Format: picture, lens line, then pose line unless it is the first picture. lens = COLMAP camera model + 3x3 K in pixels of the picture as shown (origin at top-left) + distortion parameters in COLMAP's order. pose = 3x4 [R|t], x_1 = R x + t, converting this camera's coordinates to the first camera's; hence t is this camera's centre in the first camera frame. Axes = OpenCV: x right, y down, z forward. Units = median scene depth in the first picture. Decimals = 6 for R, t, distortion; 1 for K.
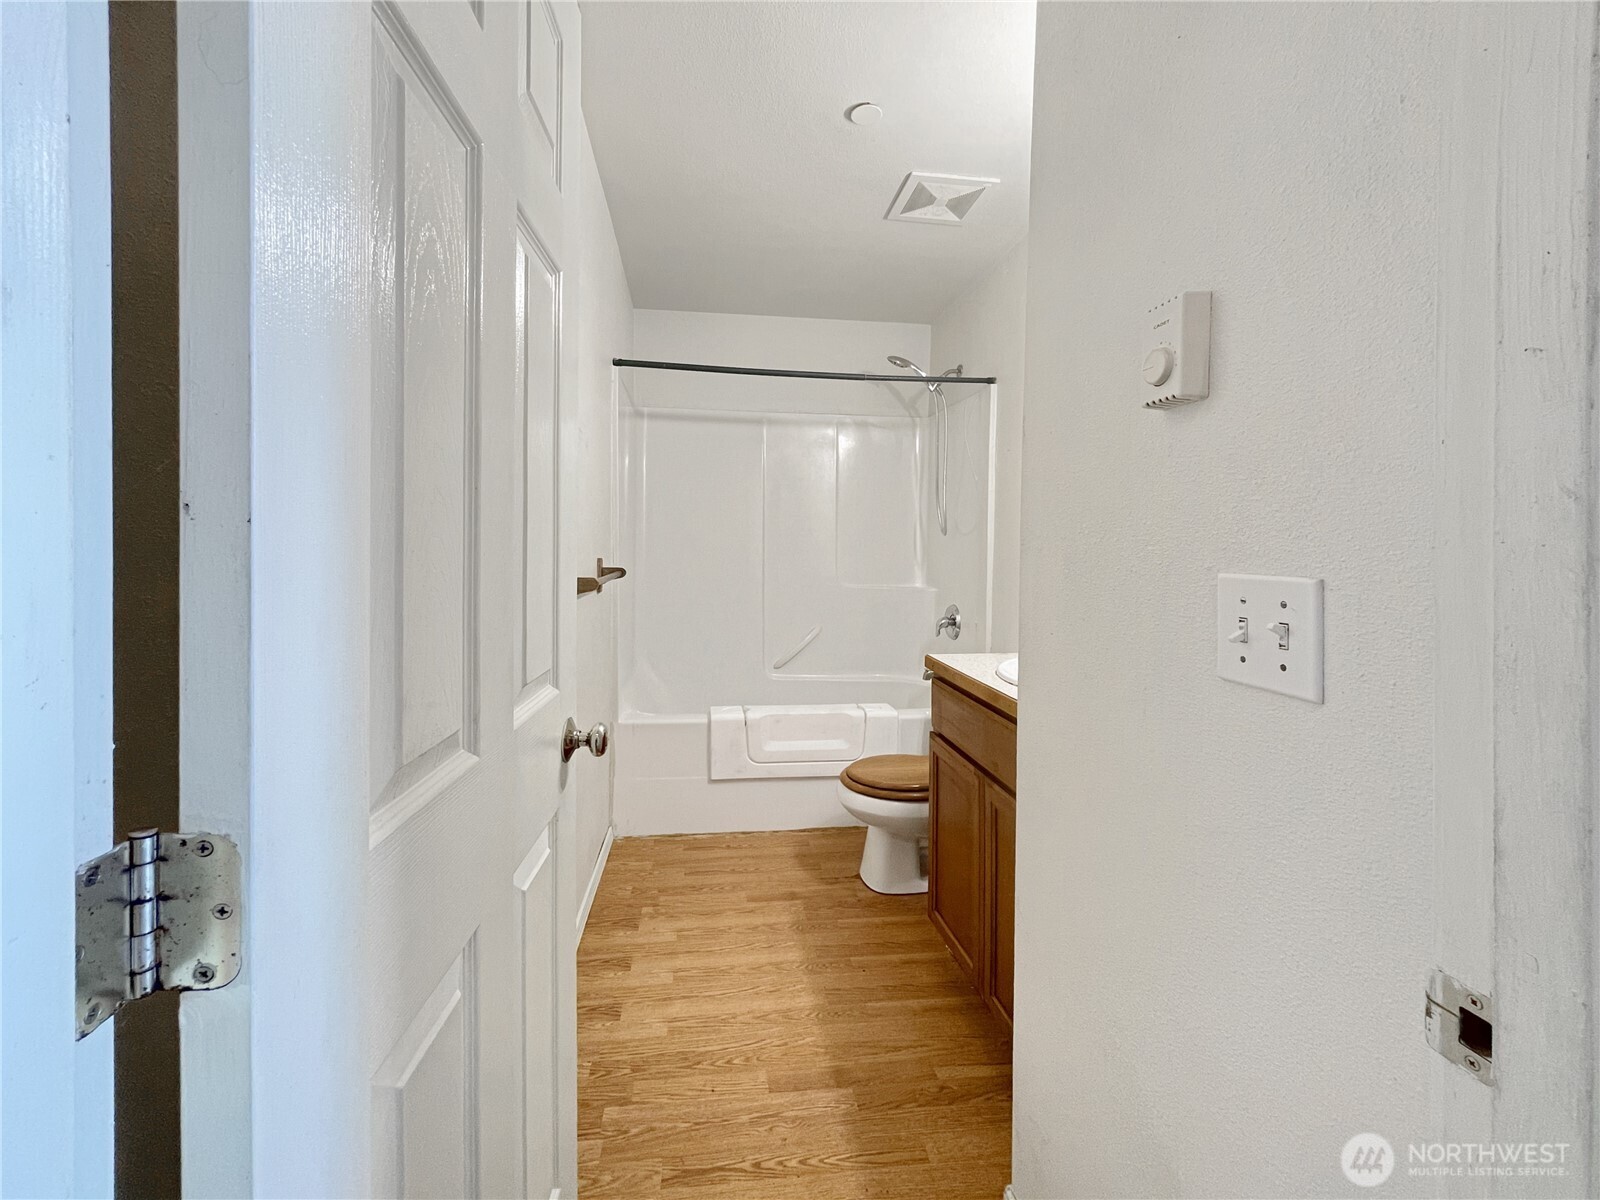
lens RADIAL K [[680.4, 0, 800.0], [0, 680.4, 600.0], [0, 0, 1]] dist [0.000213, -0.000022]
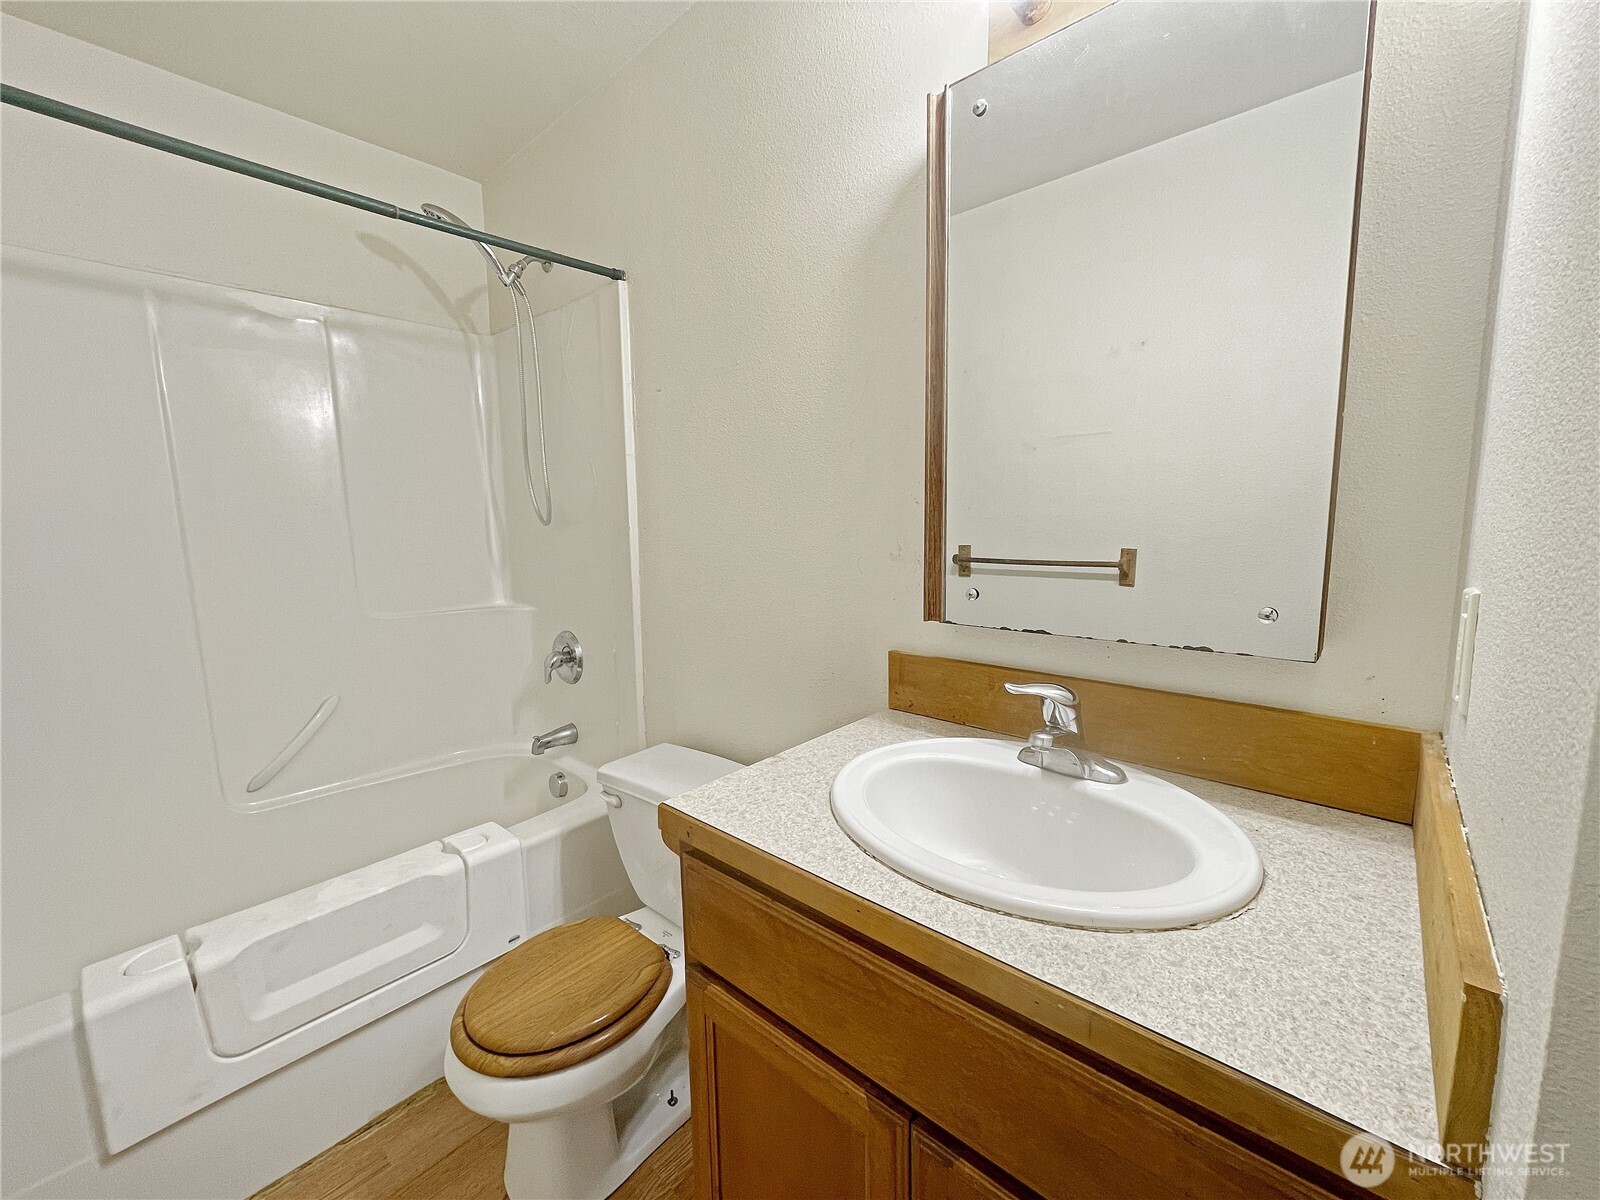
lens RADIAL K [[772.5, 0, 798.8], [0, 772.5, 630.0], [0, 0, 1]] dist [0.000345, 0.000248]
pose [[0.817814, -0.112904, 0.564298, -0.014412], [0.078013, 0.993265, 0.085669, -0.051430], [-0.570170, -0.026039, 0.821114, 0.329077]]
